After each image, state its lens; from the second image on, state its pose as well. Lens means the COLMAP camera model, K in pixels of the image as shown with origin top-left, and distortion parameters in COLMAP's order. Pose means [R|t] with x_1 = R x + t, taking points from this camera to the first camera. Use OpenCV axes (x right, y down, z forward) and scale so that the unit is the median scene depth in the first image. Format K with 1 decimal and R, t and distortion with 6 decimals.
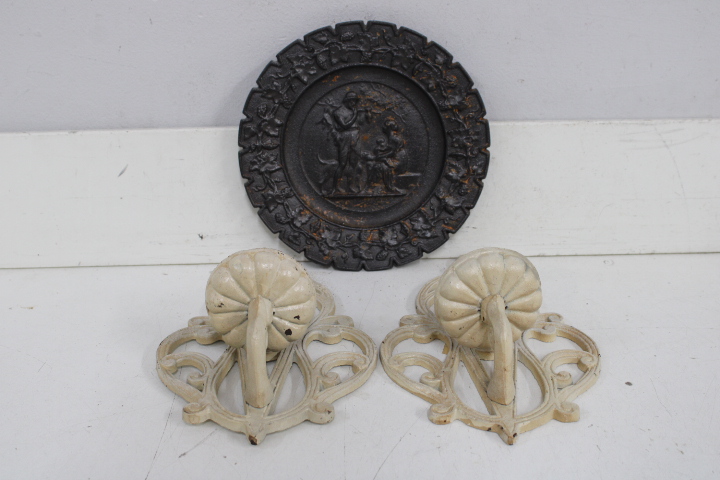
lens RADIAL K [[872.9, 0, 368.9], [0, 872.9, 236.8], [0, 0, 1]] dist [-0.051861, 0.000000]
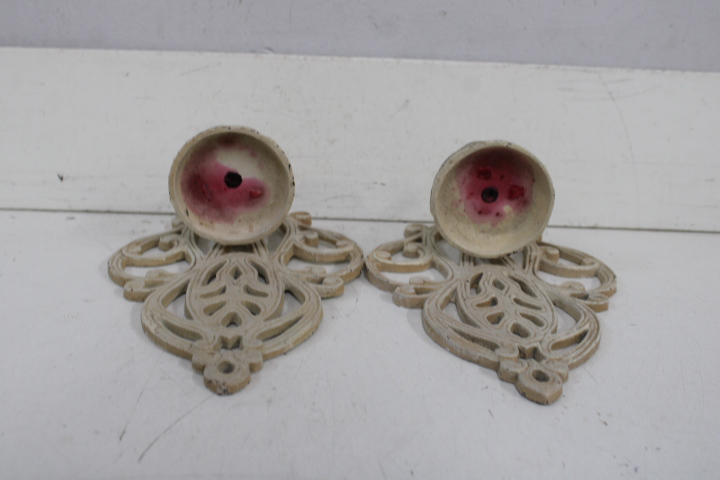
lens RADIAL K [[821.7, 0, 362.5], [0, 821.7, 230.1], [0, 0, 1]] dist [-0.061892, 0.000000]
pose [[0.998741, 0.049978, -0.004370, 0.110745], [-0.050164, 0.993710, -0.100125, 0.119103], [-0.000661, 0.100218, 0.994965, 0.221687]]
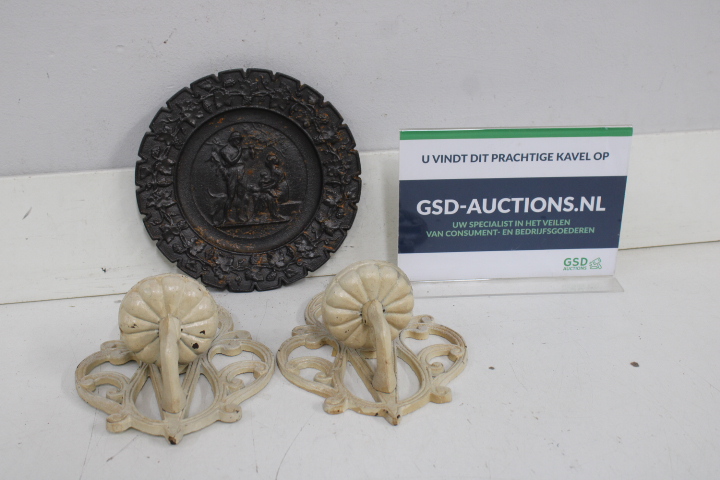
lens RADIAL K [[866.4, 0, 363.4], [0, 866.4, 240.5], [0, 0, 1]] dist [-0.061147, 0.000000]
pose [[0.988875, -0.060504, 0.135888, -0.016774], [0.064959, 0.997478, -0.028591, 0.015305], [-0.133815, 0.037100, 0.990312, -0.114853]]
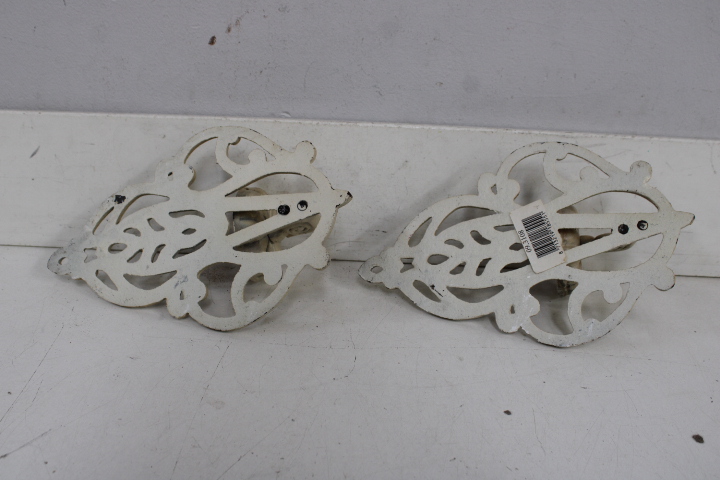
lens RADIAL K [[739.5, 0, 357.9], [0, 739.5, 239.3], [0, 0, 1]] dist [-0.083626, 0.000000]
pose [[0.997211, 0.065633, -0.035543, 0.125878], [-0.065246, 0.997798, 0.011948, -0.010099], [0.036249, -0.009596, 0.999297, 0.175914]]
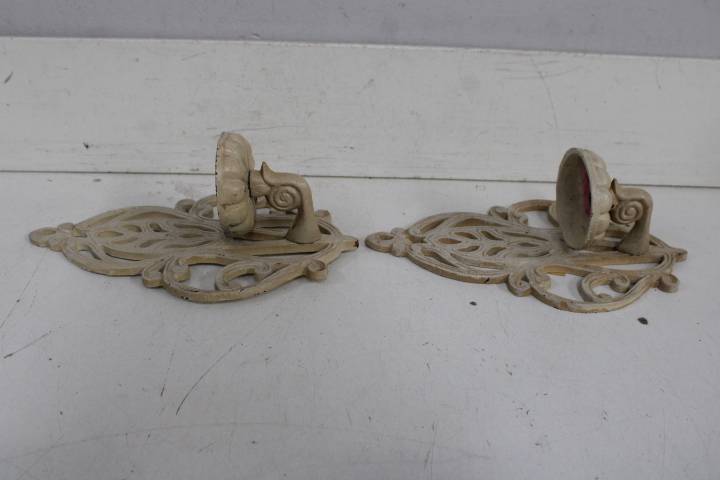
lens RADIAL K [[739.5, 0, 363.0], [0, 739.5, 238.7], [0, 0, 1]] dist [-0.083626, 0.000000]
pose [[0.998547, 0.040790, 0.035220, 0.111242], [-0.043715, 0.995272, 0.086739, 0.020652], [-0.031515, -0.088152, 0.995608, 0.125811]]
